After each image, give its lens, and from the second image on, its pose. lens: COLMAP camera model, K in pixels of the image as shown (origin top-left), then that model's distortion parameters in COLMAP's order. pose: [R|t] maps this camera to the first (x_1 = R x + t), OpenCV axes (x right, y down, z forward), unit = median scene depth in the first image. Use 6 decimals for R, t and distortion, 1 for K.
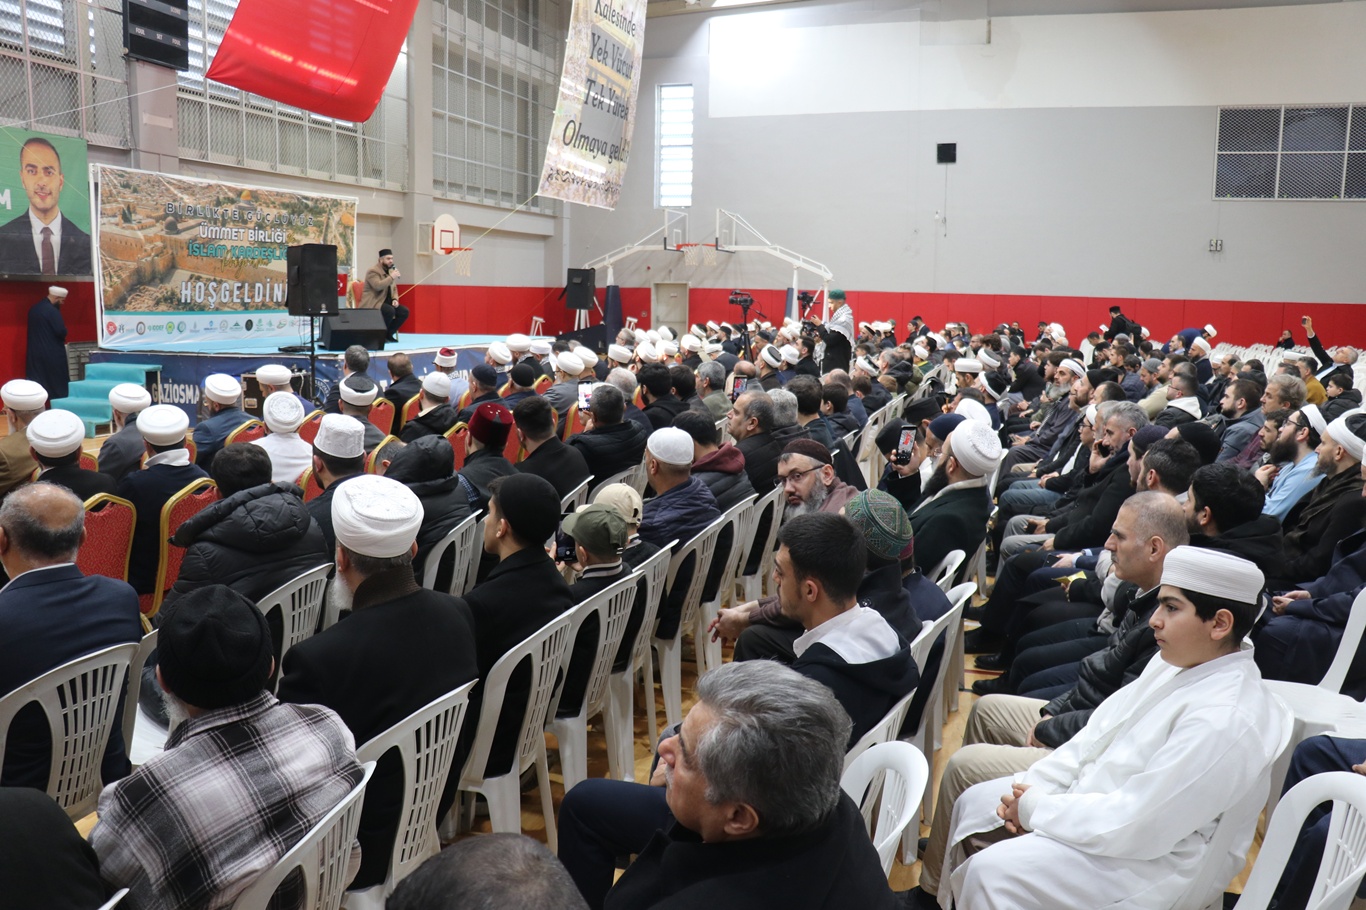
lens RADIAL K [[1187.6, 0, 683.0], [0, 1187.6, 455.0], [0, 0, 1]] dist [-0.230165, 0.299900]
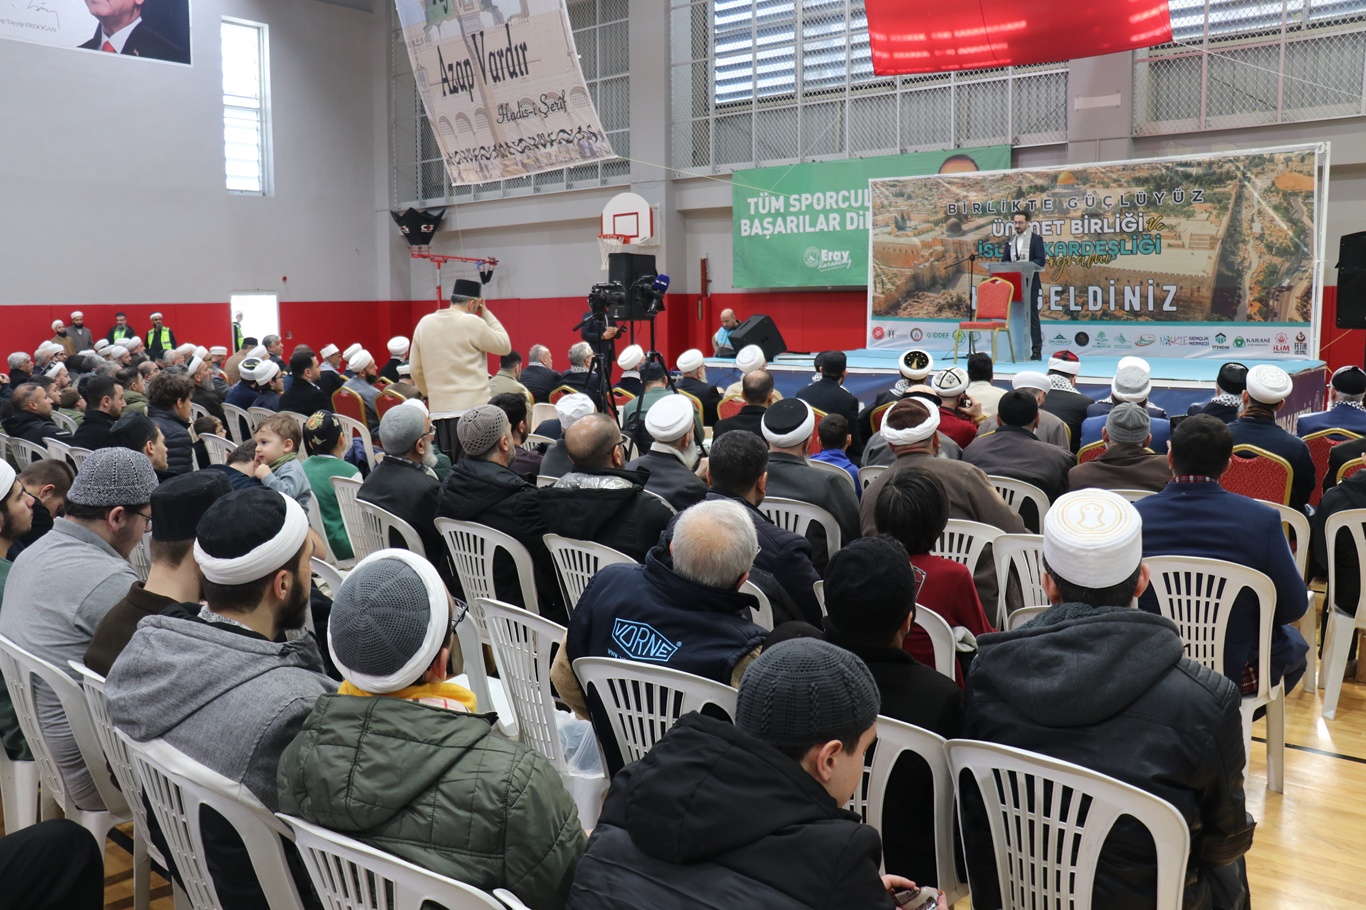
lens RADIAL K [[1187.6, 0, 683.0], [0, 1187.6, 455.0], [0, 0, 1]] dist [-0.230165, 0.299900]
pose [[-0.406045, 0.110175, -0.907187, 0.532219], [-0.113501, 0.978939, 0.169691, -0.155399], [0.906777, 0.171869, -0.384989, 1.201375]]
